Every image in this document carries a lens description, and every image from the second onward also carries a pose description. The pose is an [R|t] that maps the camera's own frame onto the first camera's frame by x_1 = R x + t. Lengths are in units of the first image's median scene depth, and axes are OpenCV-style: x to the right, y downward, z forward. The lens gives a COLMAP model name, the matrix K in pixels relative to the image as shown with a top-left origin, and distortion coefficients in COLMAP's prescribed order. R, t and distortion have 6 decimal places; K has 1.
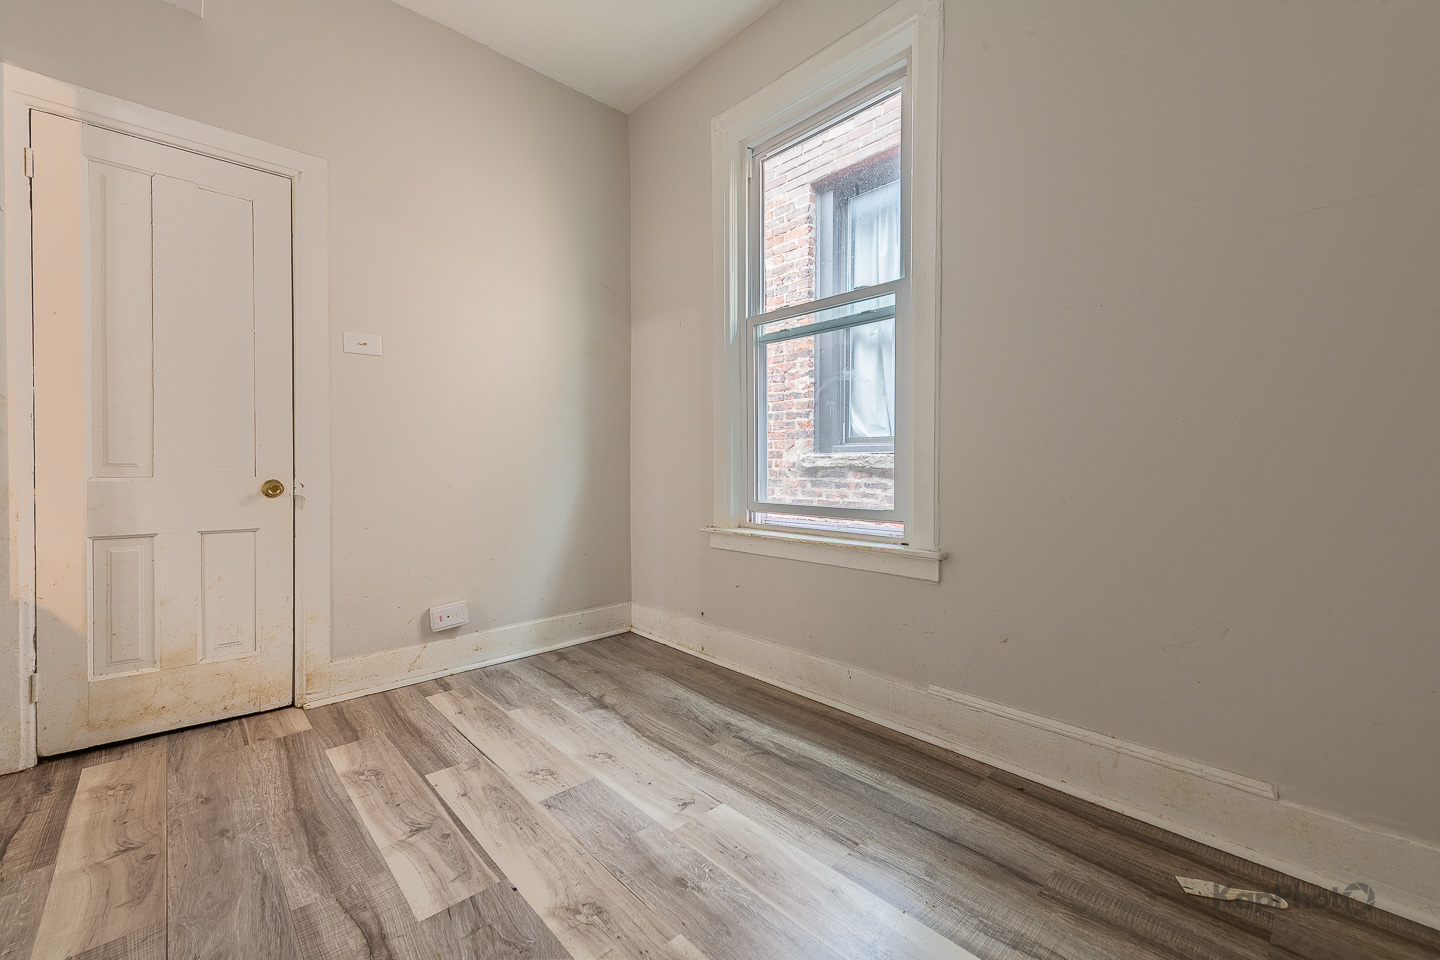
lens RADIAL K [[575.6, 0, 719.6], [0, 575.6, 471.3], [0, 0, 1]] dist [0.007209, -0.000729]
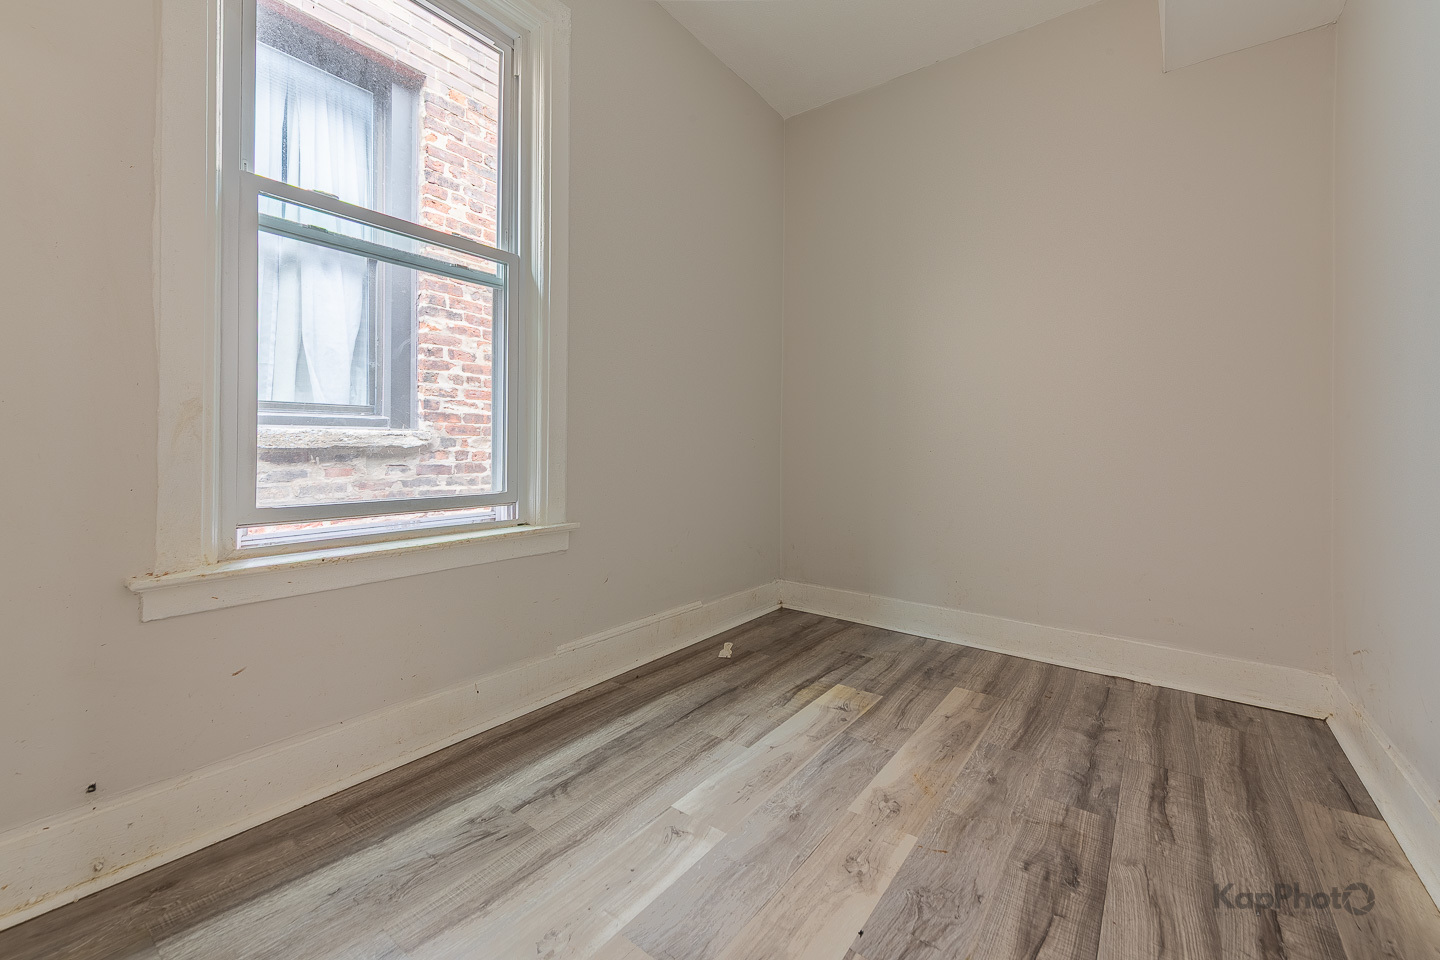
lens RADIAL K [[575.6, 0, 728.9], [0, 575.6, 446.9], [0, 0, 1]] dist [0.007209, -0.000729]
pose [[-0.162162, -0.005115, 0.986751, -0.838099], [0.001807, 0.999983, 0.005481, -0.013688], [-0.986763, 0.002672, -0.162150, 0.947766]]
